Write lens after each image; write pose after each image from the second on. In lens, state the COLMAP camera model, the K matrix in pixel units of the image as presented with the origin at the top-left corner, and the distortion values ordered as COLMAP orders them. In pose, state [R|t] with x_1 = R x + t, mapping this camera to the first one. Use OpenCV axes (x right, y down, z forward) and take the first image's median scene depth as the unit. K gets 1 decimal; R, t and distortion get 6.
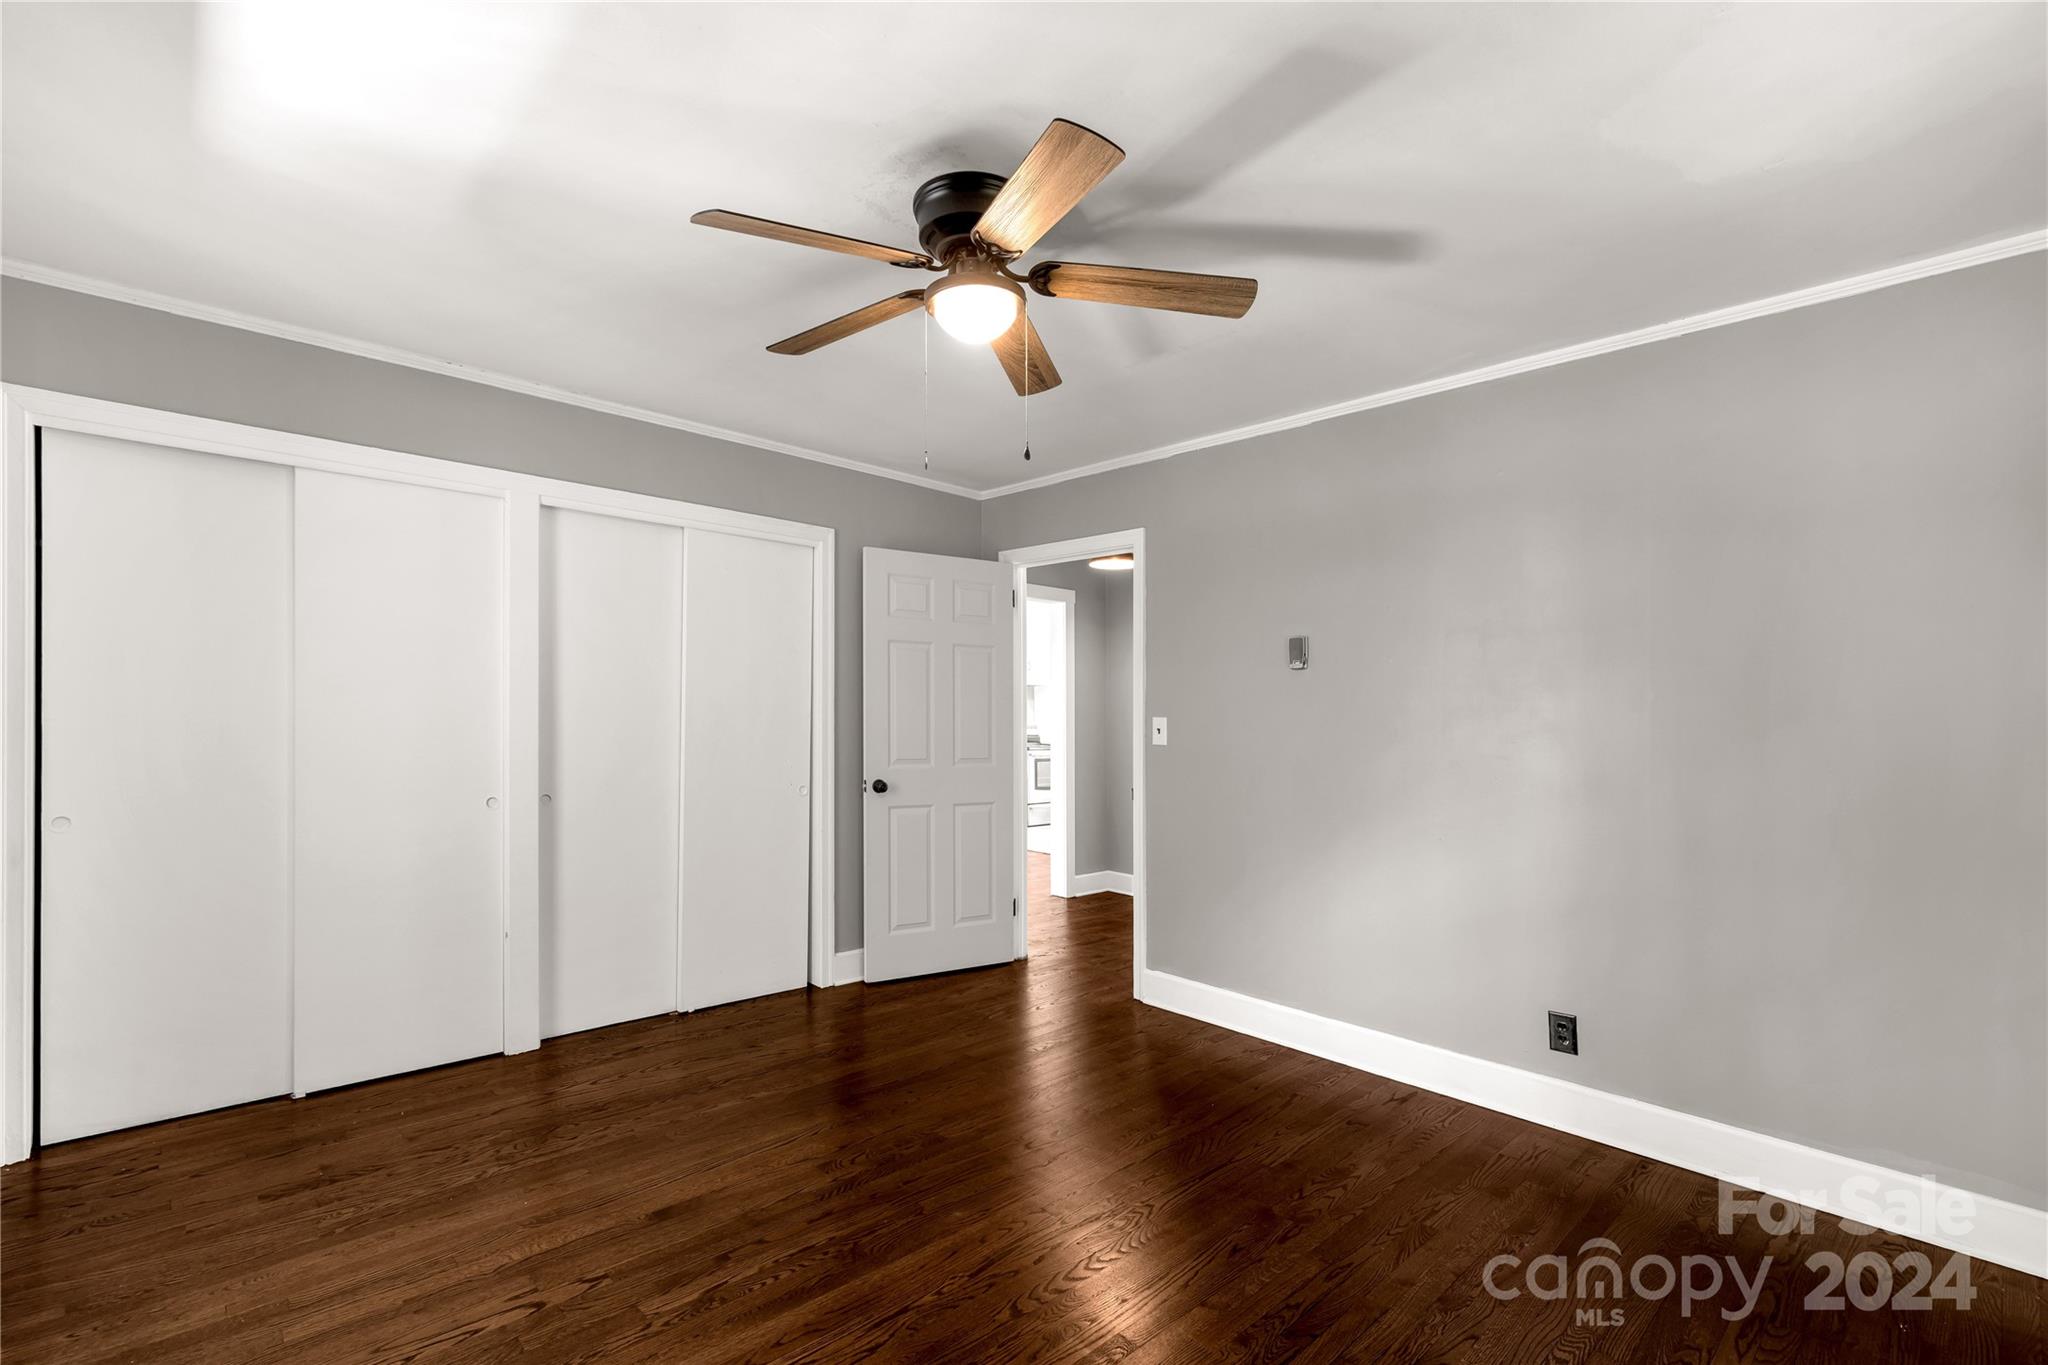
lens RADIAL K [[931.1, 0, 1018.6], [0, 931.1, 709.9], [0, 0, 1]] dist [0.013667, -0.000029]
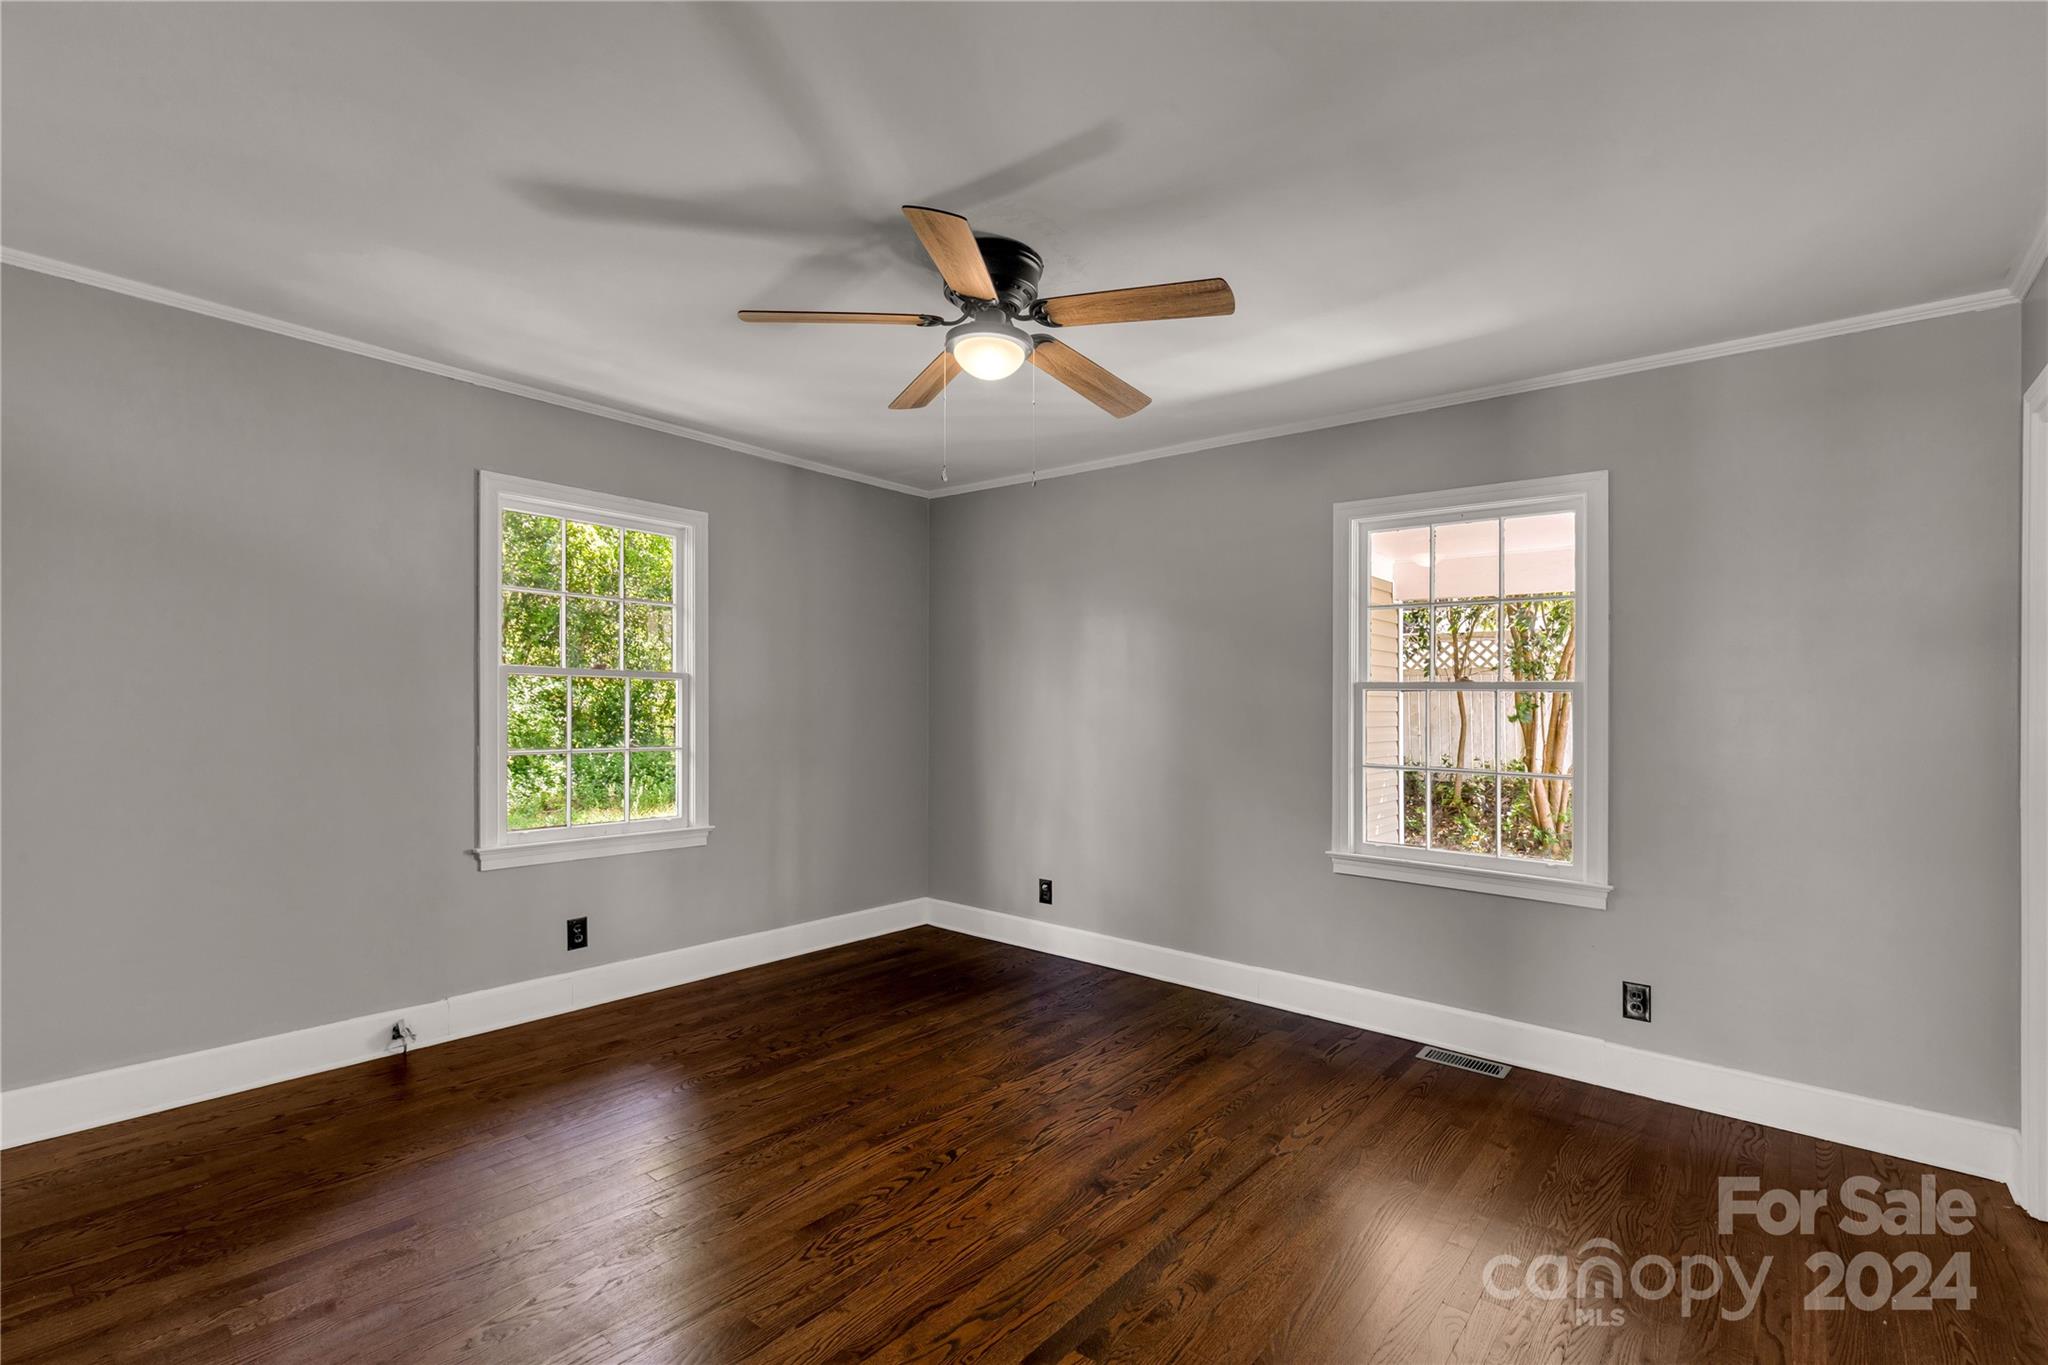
lens RADIAL K [[931.1, 0, 1018.6], [0, 931.1, 709.9], [0, 0, 1]] dist [0.013667, -0.000029]
pose [[-0.993196, -0.004830, -0.116357, 0.055071], [-0.004298, 0.999979, -0.004822, 0.017131], [0.116378, -0.004289, -0.993196, 2.151015]]
